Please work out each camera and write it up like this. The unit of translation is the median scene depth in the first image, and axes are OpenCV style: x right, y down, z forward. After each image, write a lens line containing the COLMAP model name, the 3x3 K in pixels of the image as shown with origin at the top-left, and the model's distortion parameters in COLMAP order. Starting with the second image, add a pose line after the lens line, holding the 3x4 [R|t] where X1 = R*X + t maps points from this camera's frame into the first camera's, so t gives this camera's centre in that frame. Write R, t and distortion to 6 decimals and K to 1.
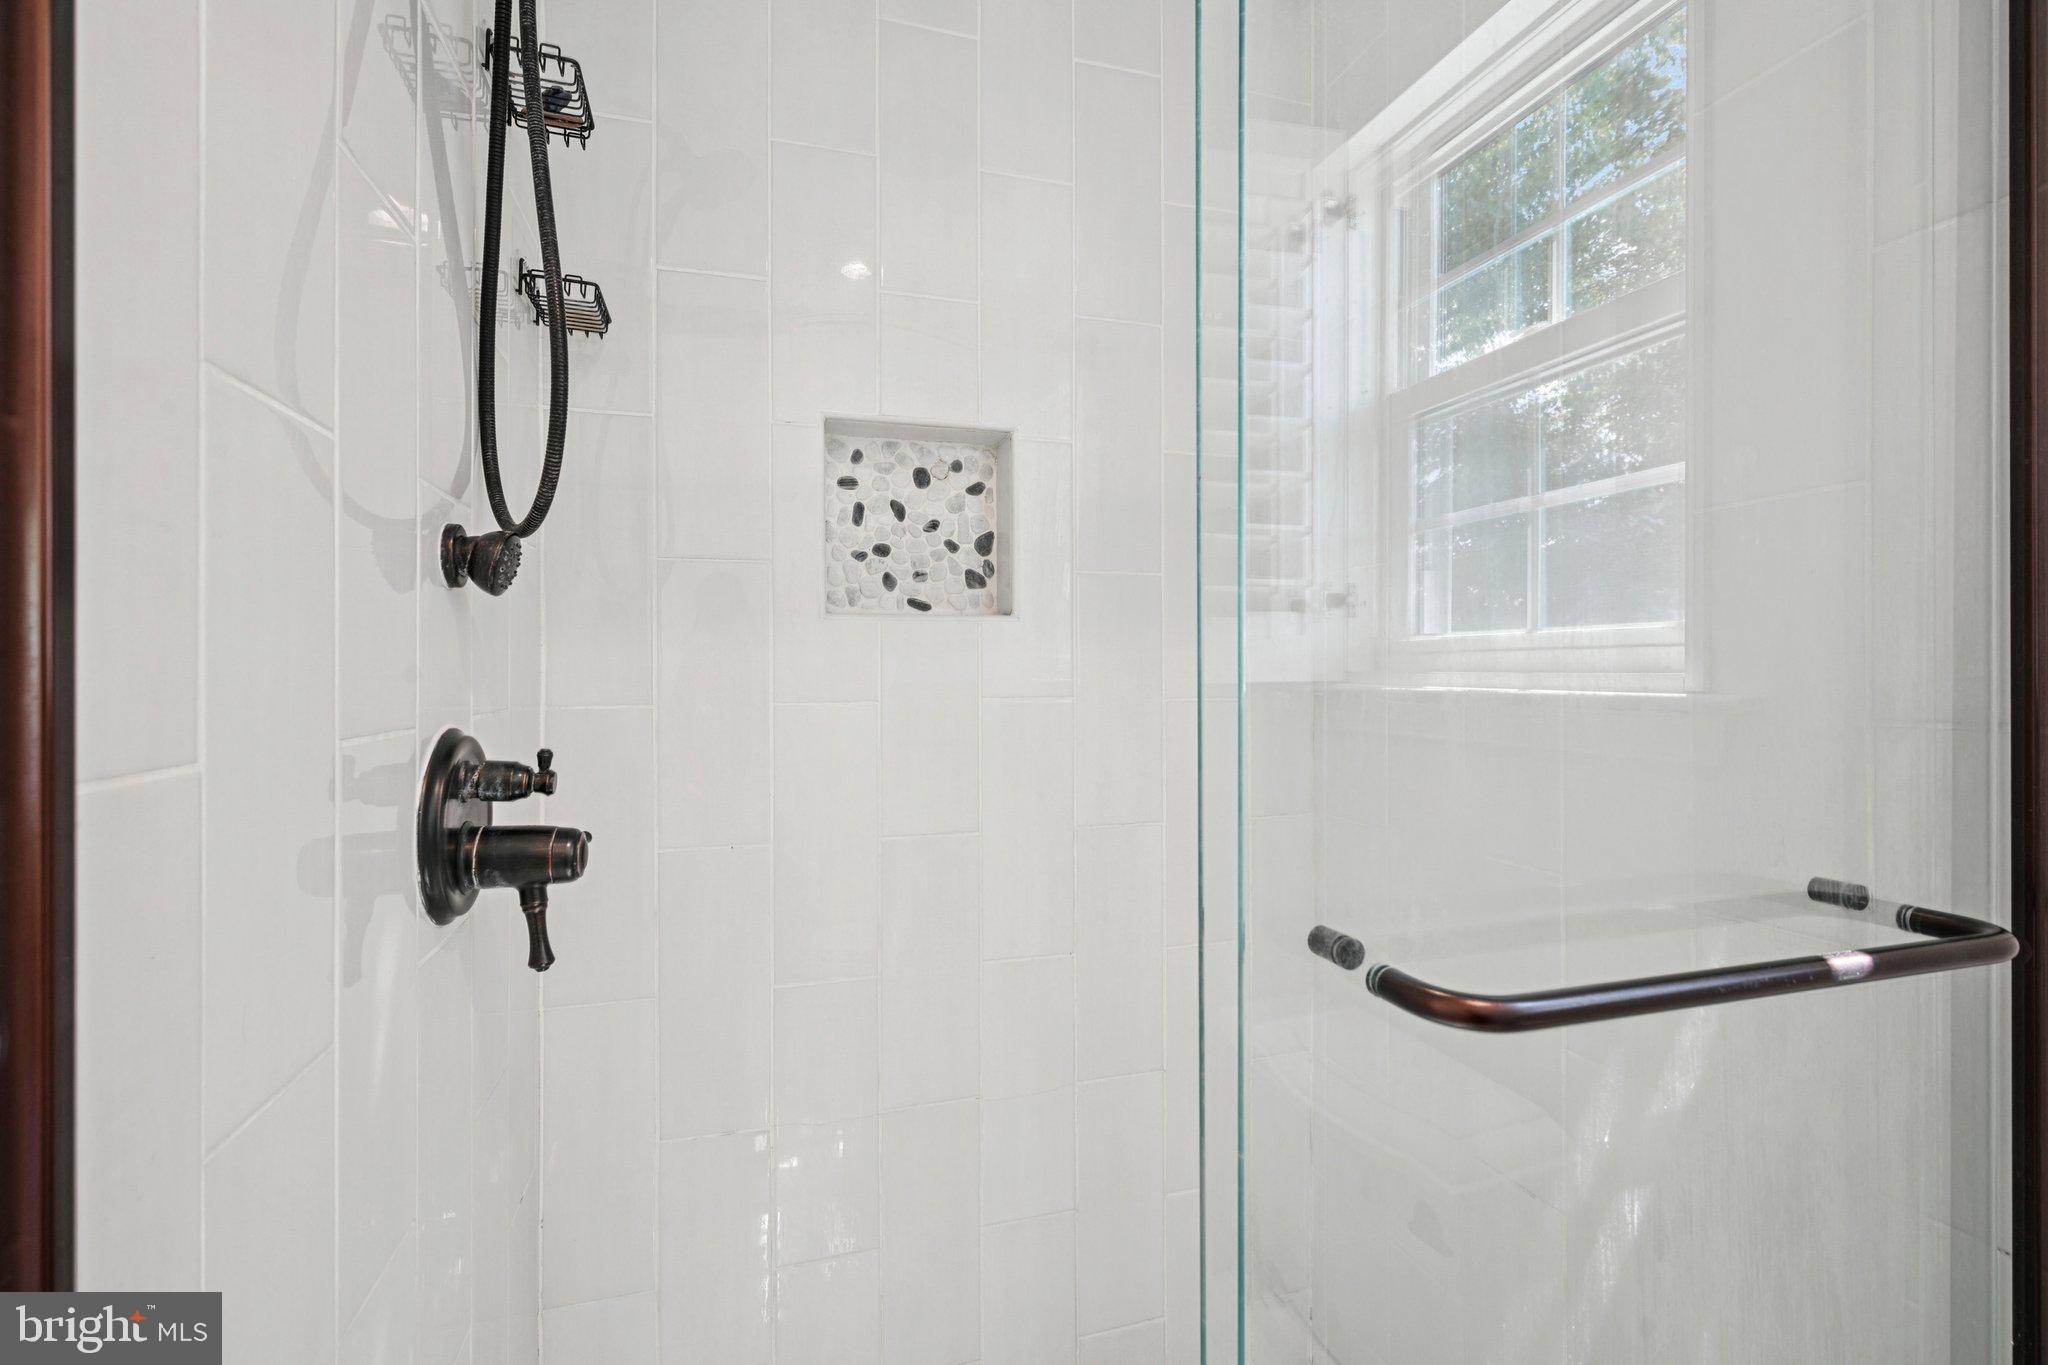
lens RADIAL K [[908.8, 0, 1026.7], [0, 908.8, 674.4], [0, 0, 1]] dist [-0.000489, 0.000288]
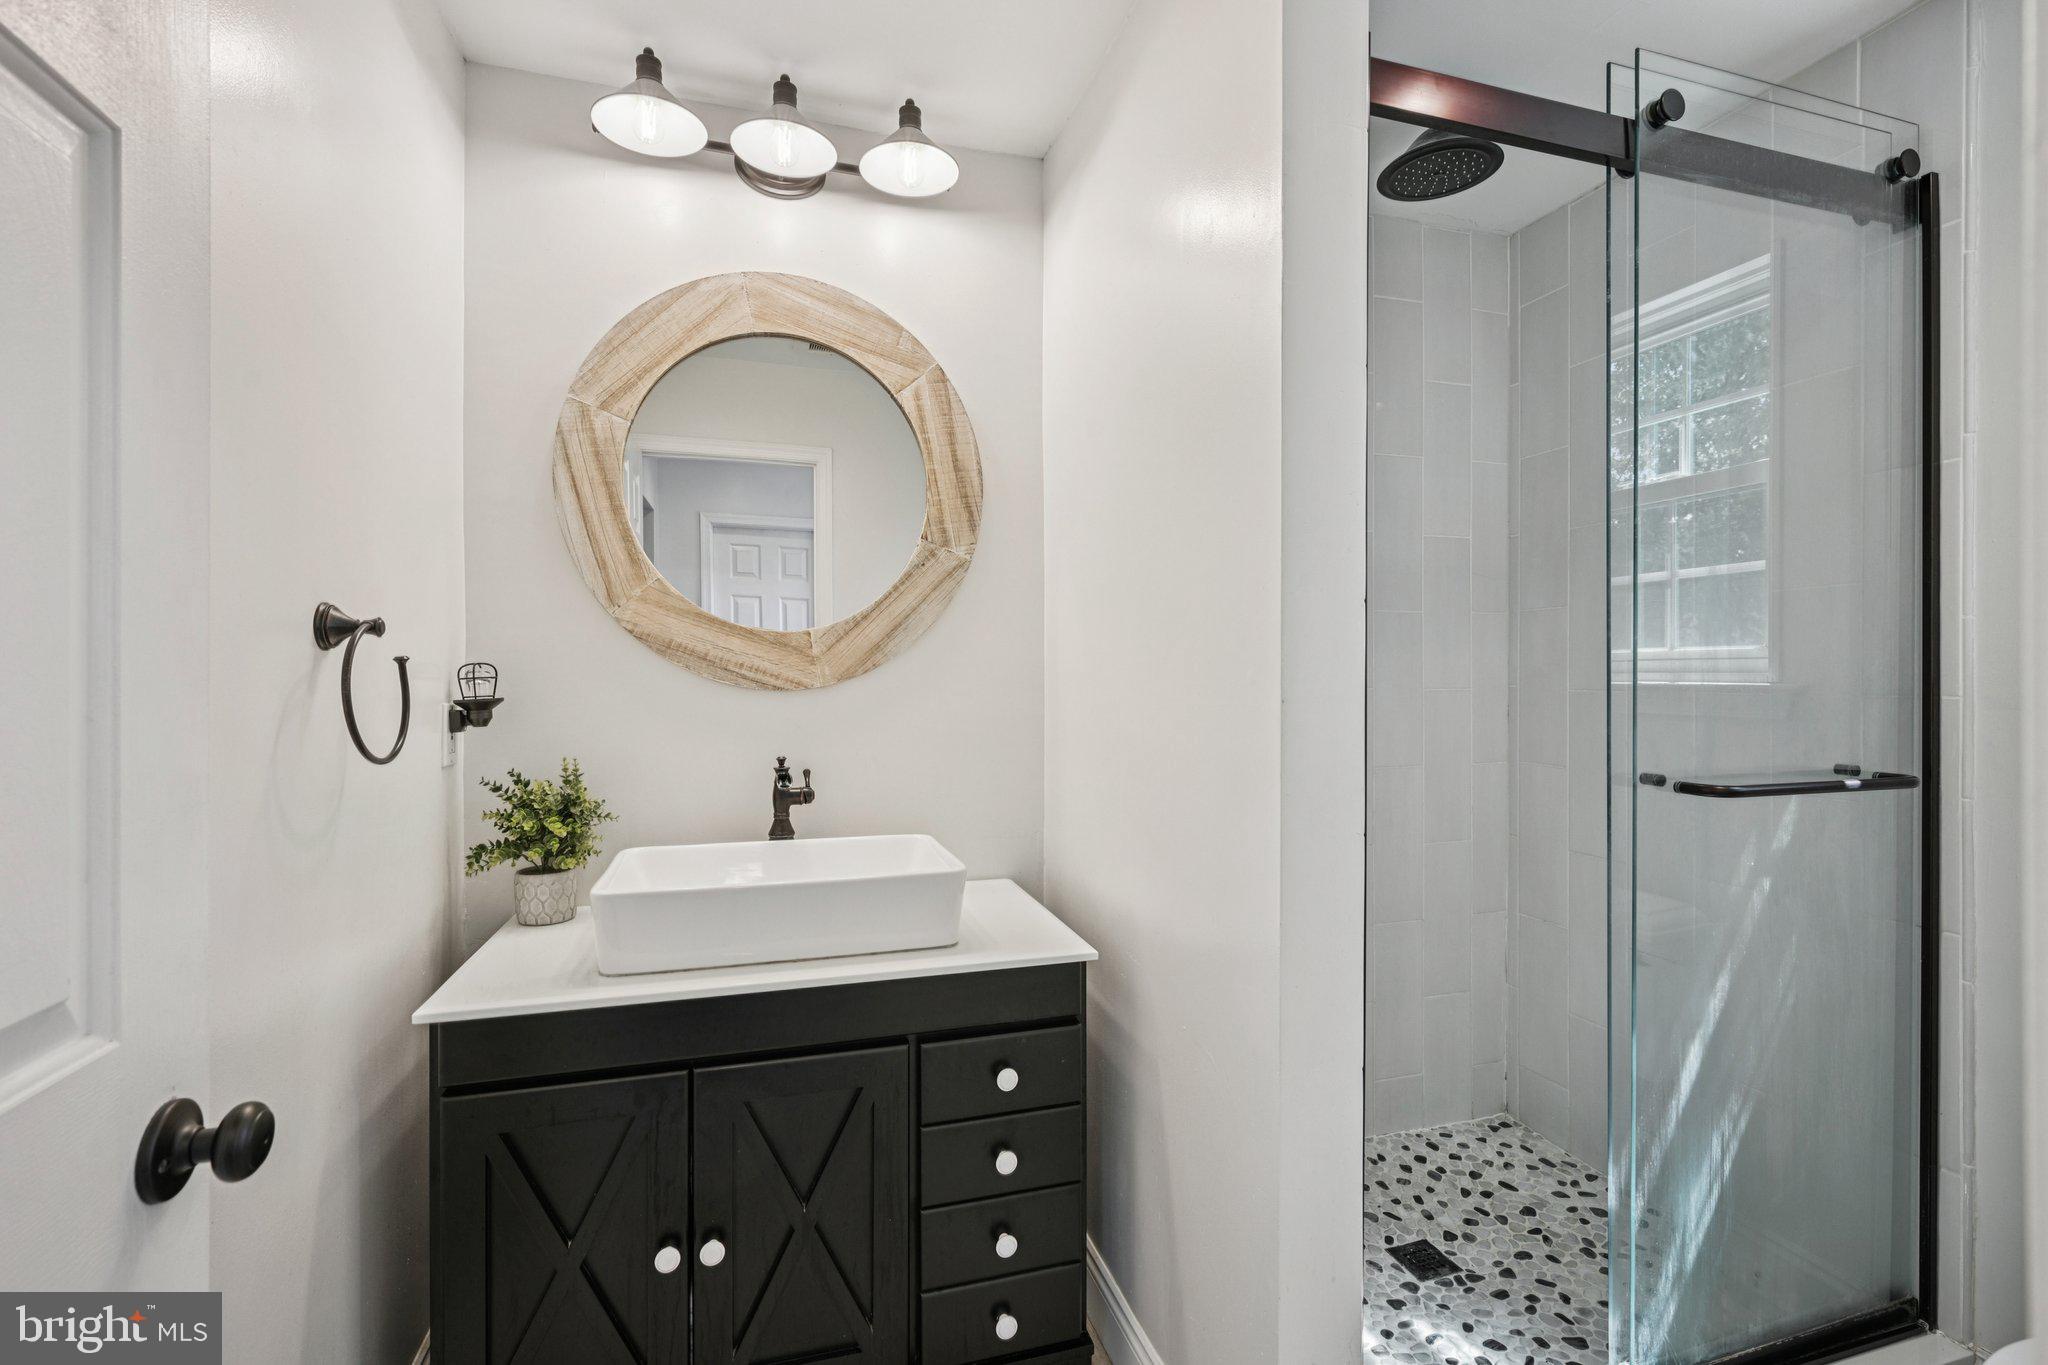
lens RADIAL K [[908.8, 0, 1026.7], [0, 908.8, 674.4], [0, 0, 1]] dist [-0.000489, 0.000288]
pose [[0.999990, 0.001307, -0.004225, -1.110332], [-0.001316, 0.999997, -0.002150, 0.011165], [0.004222, 0.002156, 0.999989, -1.237029]]
